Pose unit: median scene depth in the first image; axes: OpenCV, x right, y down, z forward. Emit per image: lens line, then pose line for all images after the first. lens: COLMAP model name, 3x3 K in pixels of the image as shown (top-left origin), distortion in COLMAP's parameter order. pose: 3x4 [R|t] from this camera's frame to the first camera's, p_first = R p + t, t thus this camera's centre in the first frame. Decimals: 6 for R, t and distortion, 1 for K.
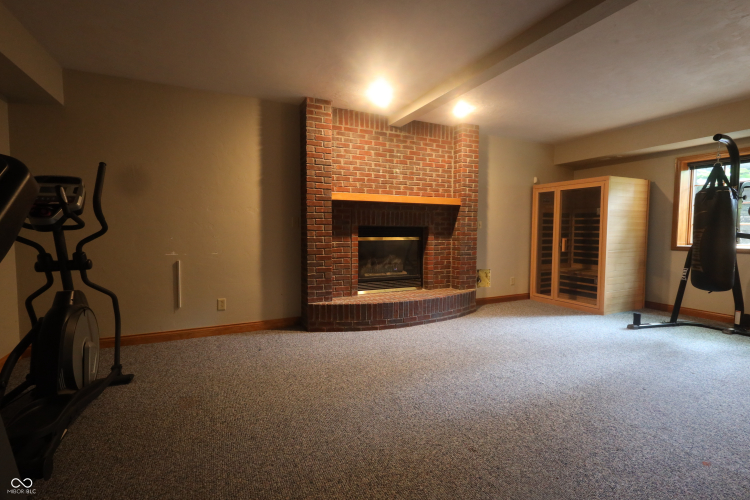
lens RADIAL K [[346.4, 0, 375.0], [0, 346.4, 250.0], [0, 0, 1]] dist [0.006041, 0.000334]
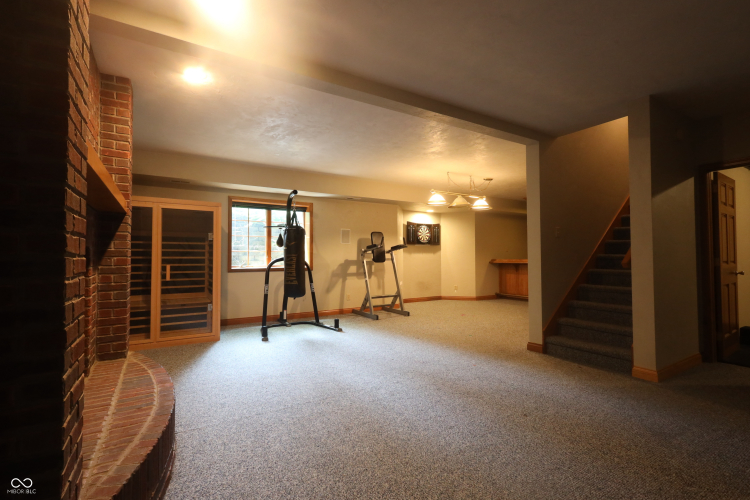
lens RADIAL K [[346.4, 0, 375.0], [0, 346.4, 250.0], [0, 0, 1]] dist [0.006041, 0.000334]
pose [[-0.111175, 0.015593, 0.993679, -0.409507], [0.058689, 0.998235, -0.009098, -0.038169], [-0.992066, 0.057307, -0.111894, 0.683485]]
